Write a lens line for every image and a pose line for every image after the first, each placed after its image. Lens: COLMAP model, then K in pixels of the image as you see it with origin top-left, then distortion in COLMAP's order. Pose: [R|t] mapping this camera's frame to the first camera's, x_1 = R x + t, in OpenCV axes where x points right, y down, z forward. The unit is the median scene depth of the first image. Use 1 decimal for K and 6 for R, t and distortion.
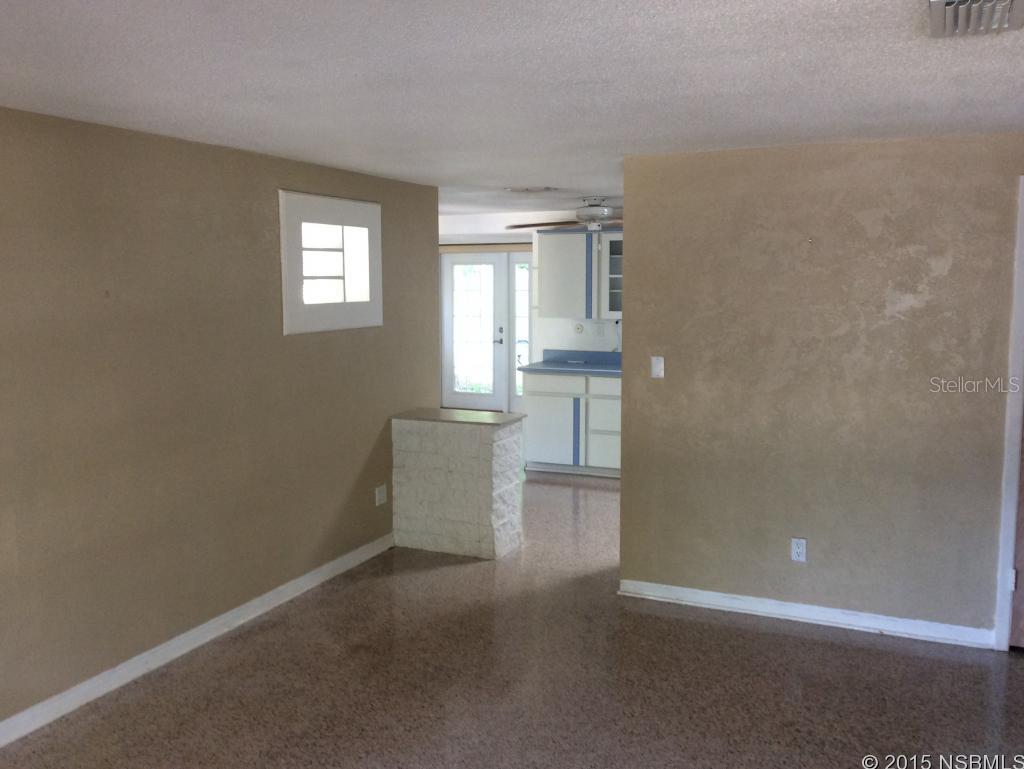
lens RADIAL K [[943.3, 0, 512.0], [0, 943.3, 384.5], [0, 0, 1]] dist [0.108515, -0.229749]
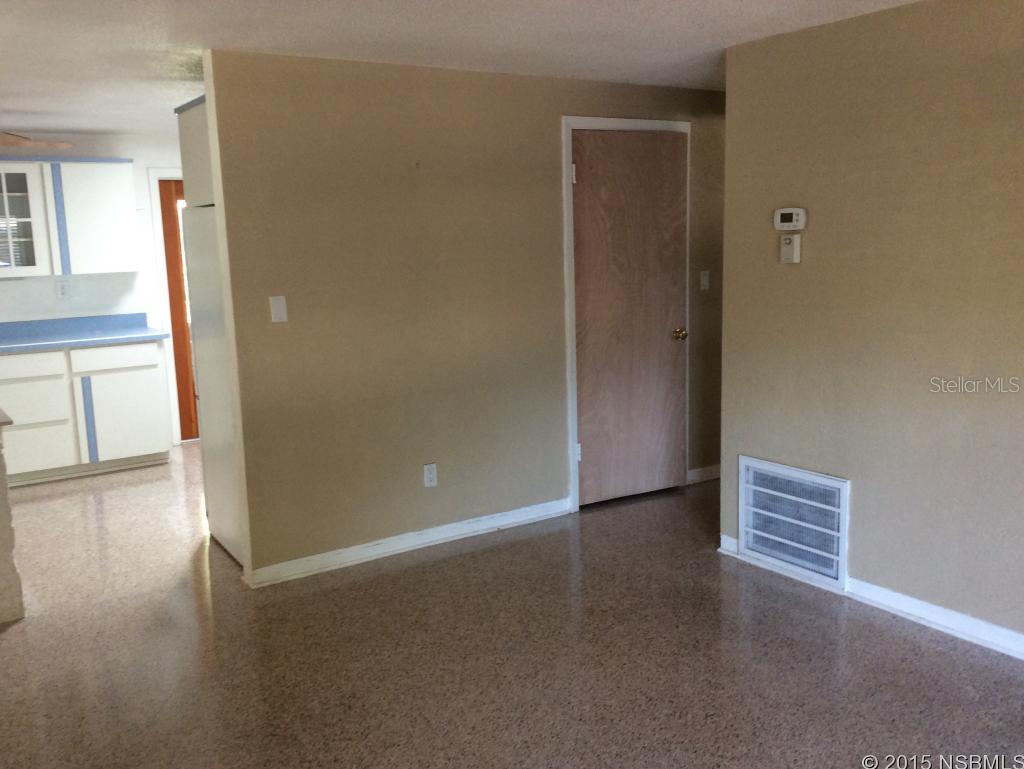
lens RADIAL K [[943.3, 0, 512.0], [0, 943.3, 384.5], [0, 0, 1]] dist [0.108515, -0.229749]
pose [[0.521233, -0.147697, 0.840537, -0.465954], [0.125439, 0.987472, 0.095729, -0.007424], [-0.844145, 0.055539, 0.533230, 0.368025]]
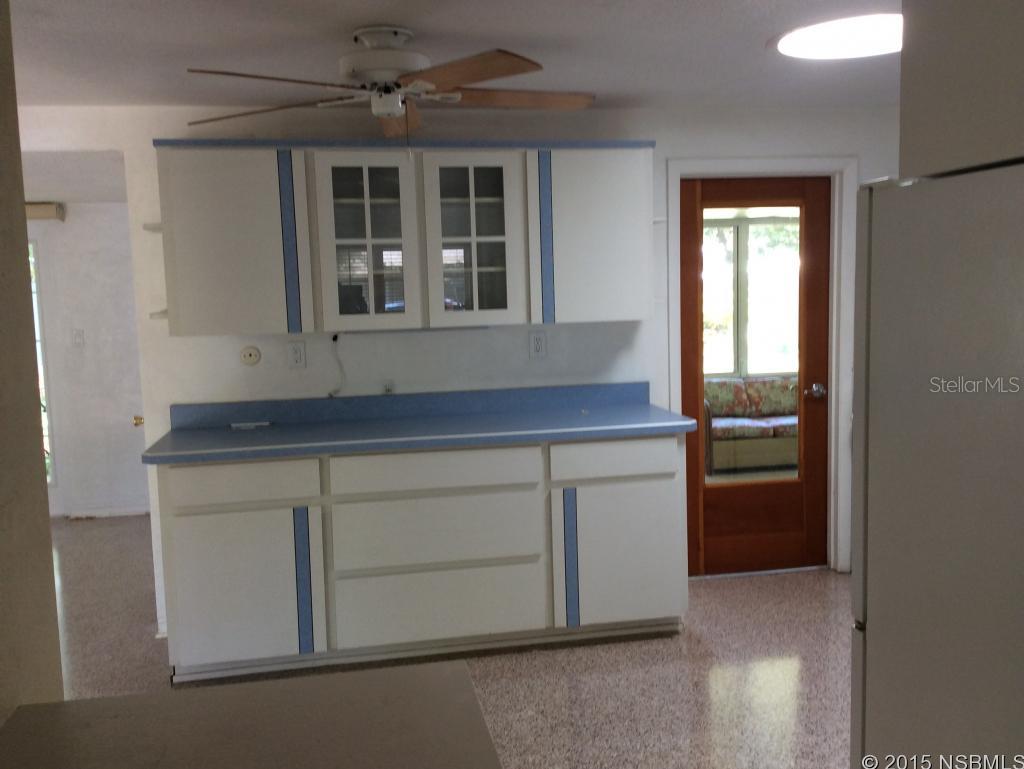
lens RADIAL K [[943.3, 0, 512.0], [0, 943.3, 384.5], [0, 0, 1]] dist [0.108515, -0.229749]
pose [[0.817793, -0.082615, 0.569553, -0.167717], [0.088945, 0.995896, 0.016745, -0.070491], [-0.568598, 0.036965, 0.821784, 0.908245]]
